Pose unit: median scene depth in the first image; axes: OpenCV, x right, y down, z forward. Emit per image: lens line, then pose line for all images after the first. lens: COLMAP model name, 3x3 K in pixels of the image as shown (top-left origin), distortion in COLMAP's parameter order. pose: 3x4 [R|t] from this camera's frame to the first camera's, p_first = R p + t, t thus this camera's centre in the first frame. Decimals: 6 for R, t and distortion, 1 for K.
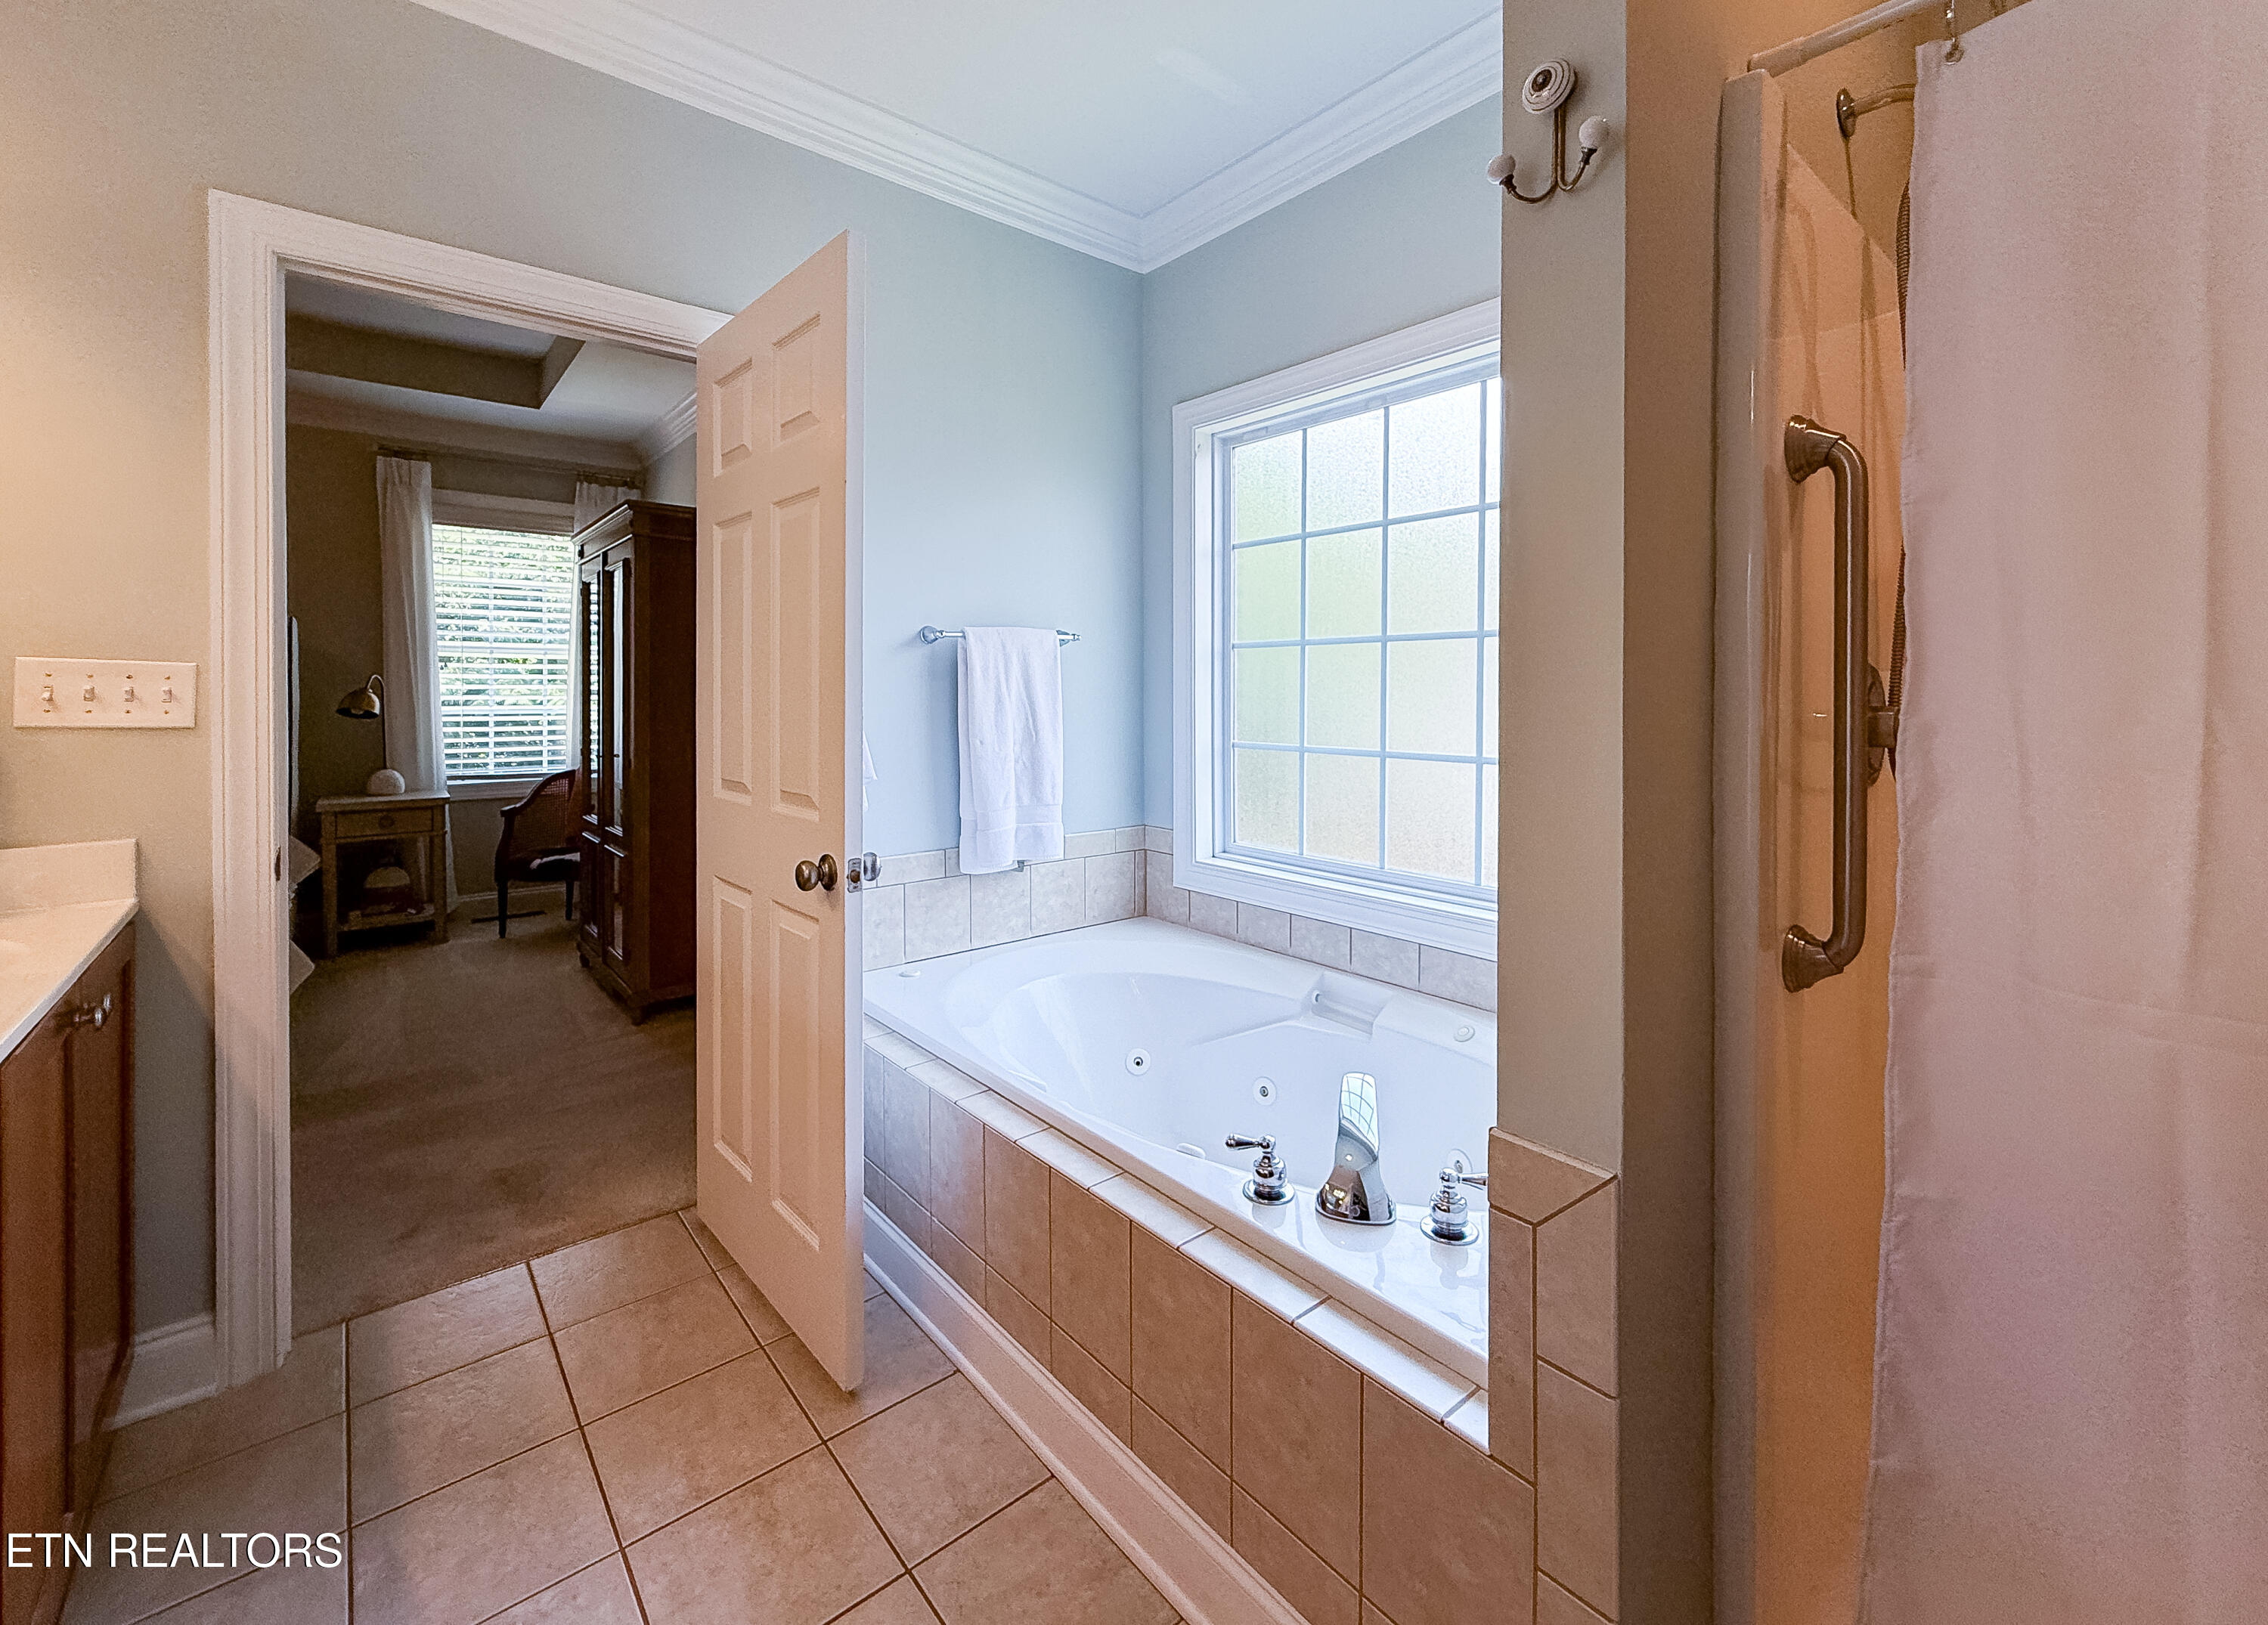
lens RADIAL K [[941.7, 0, 1131.8], [0, 941.7, 724.5], [0, 0, 1]] dist [-0.000085, 0.000143]
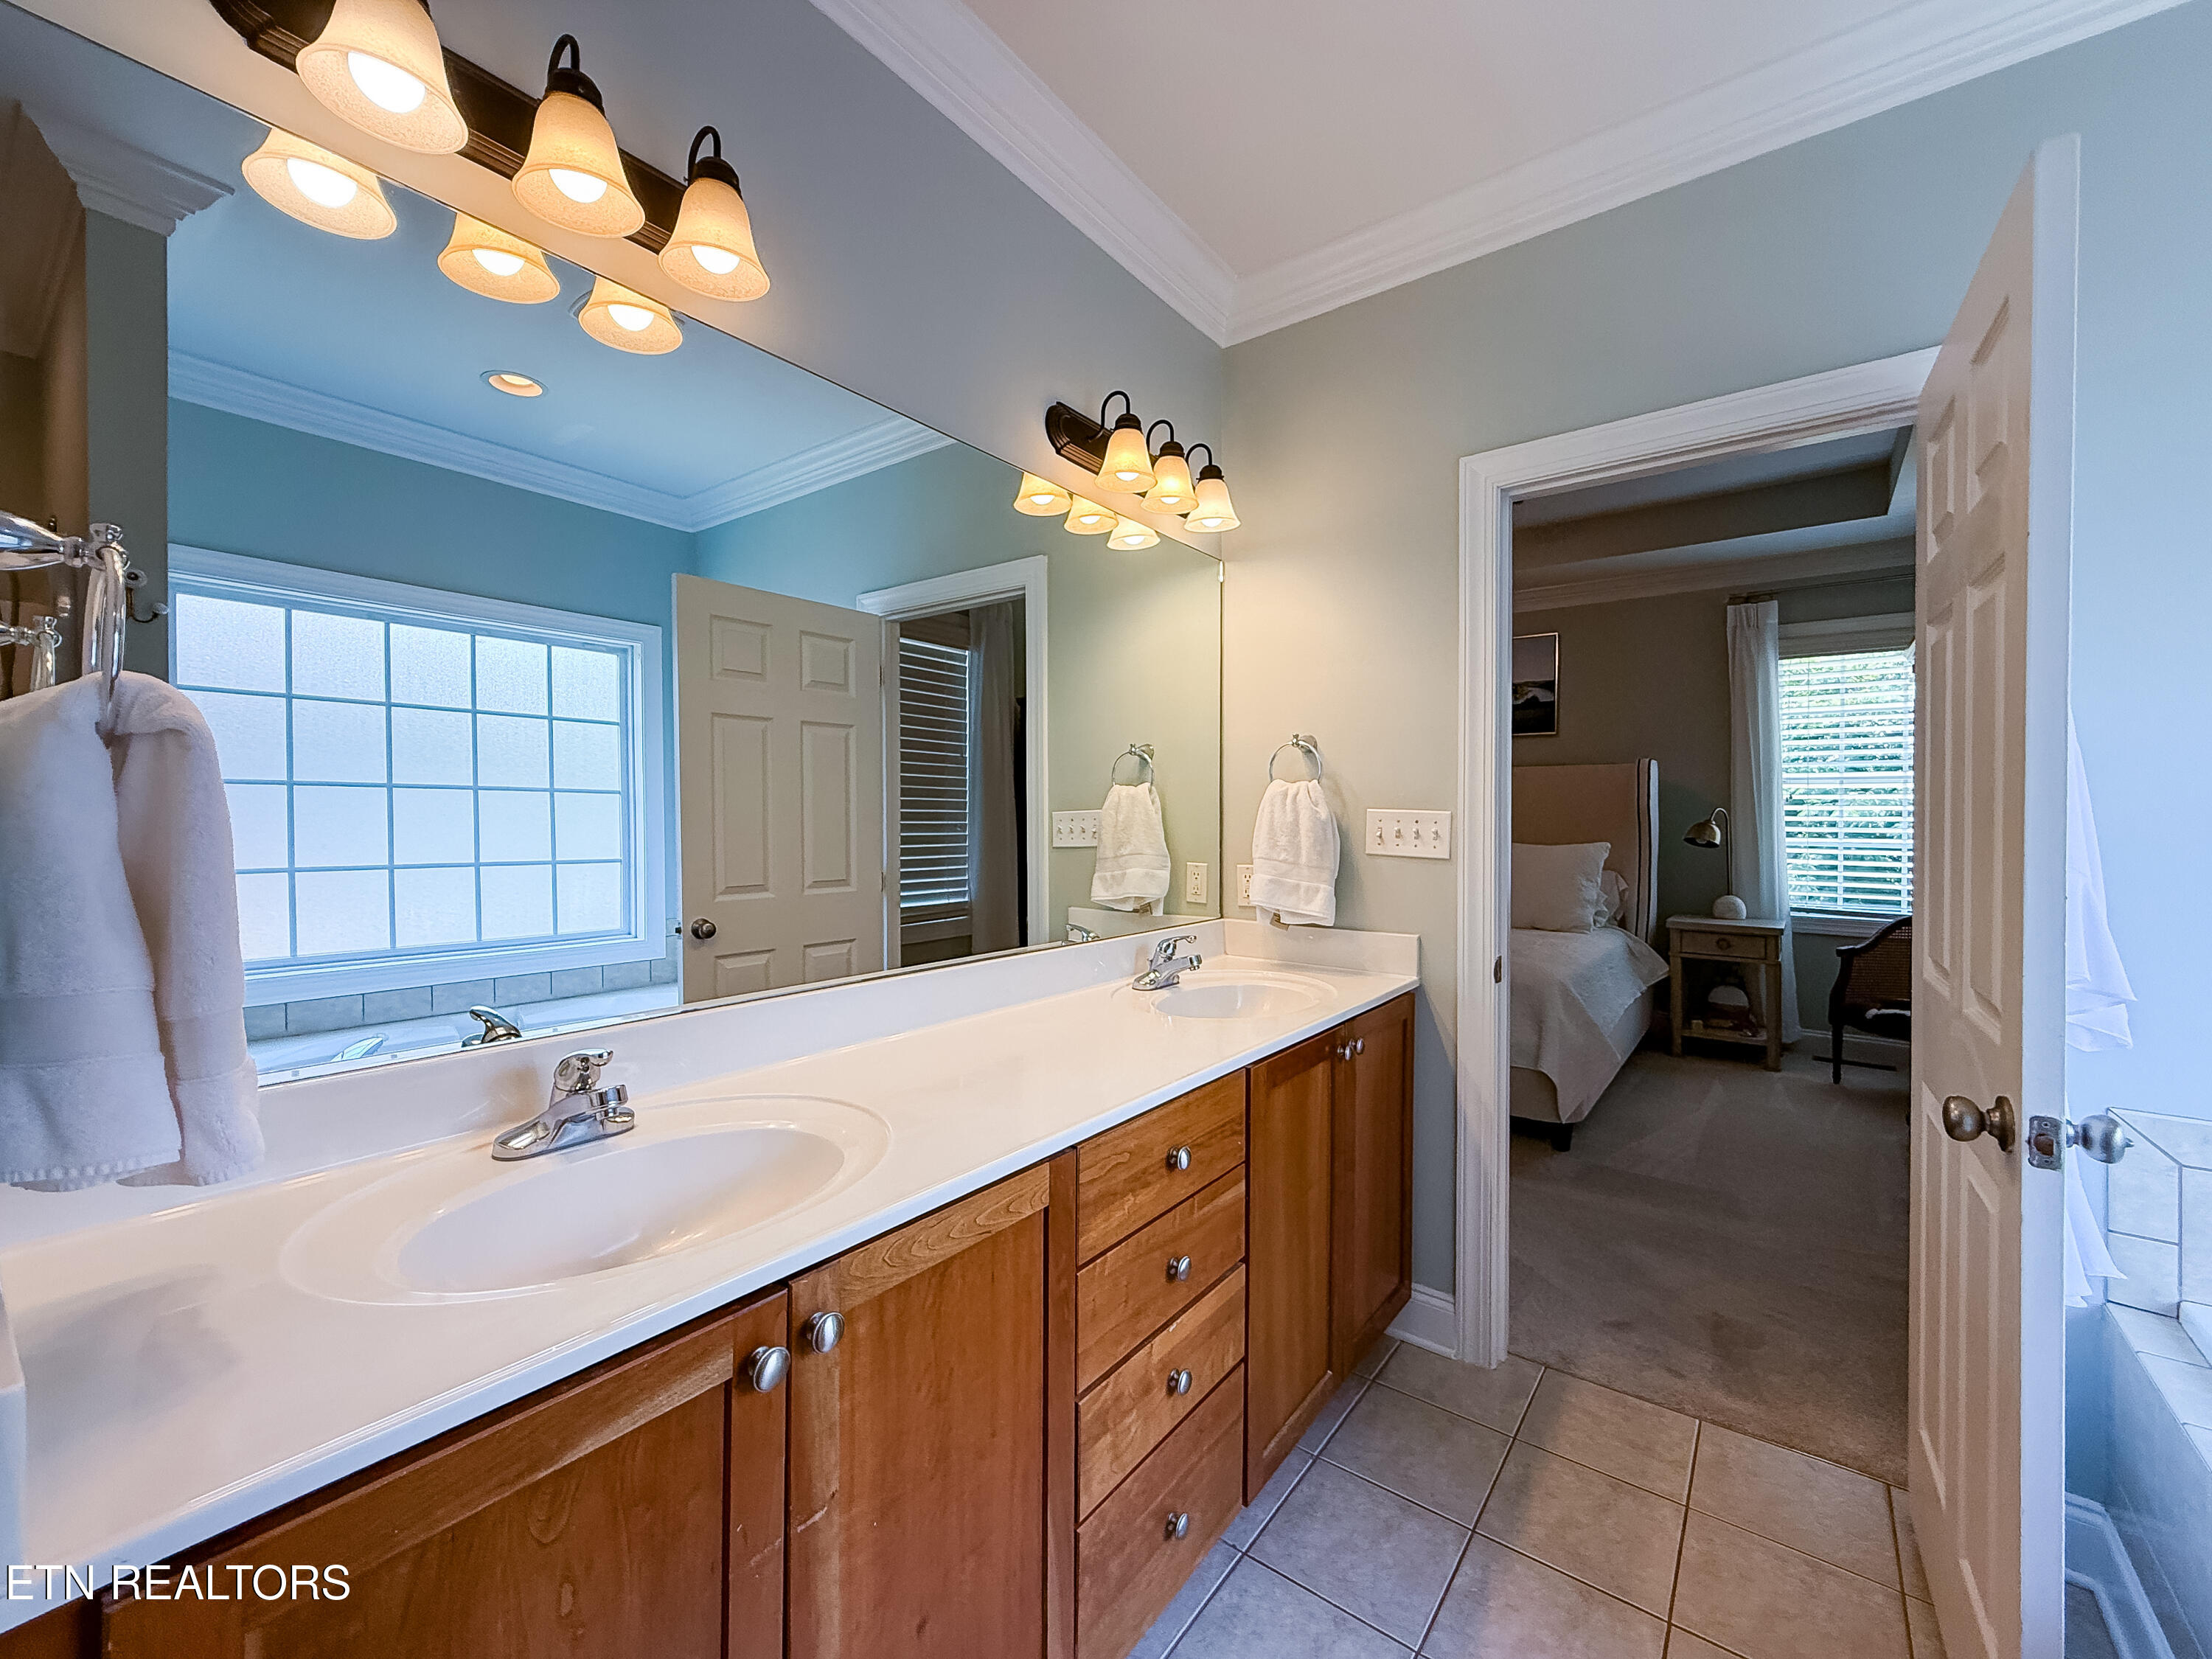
lens RADIAL K [[898.3, 0, 1104.1], [0, 898.3, 826.9], [0, 0, 1]] dist [-0.000095, -0.000120]
pose [[0.216501, 0.016507, -0.976143, 0.056765], [-0.038298, 0.999231, 0.008404, -0.012342], [0.975531, 0.035565, 0.216967, 0.083018]]
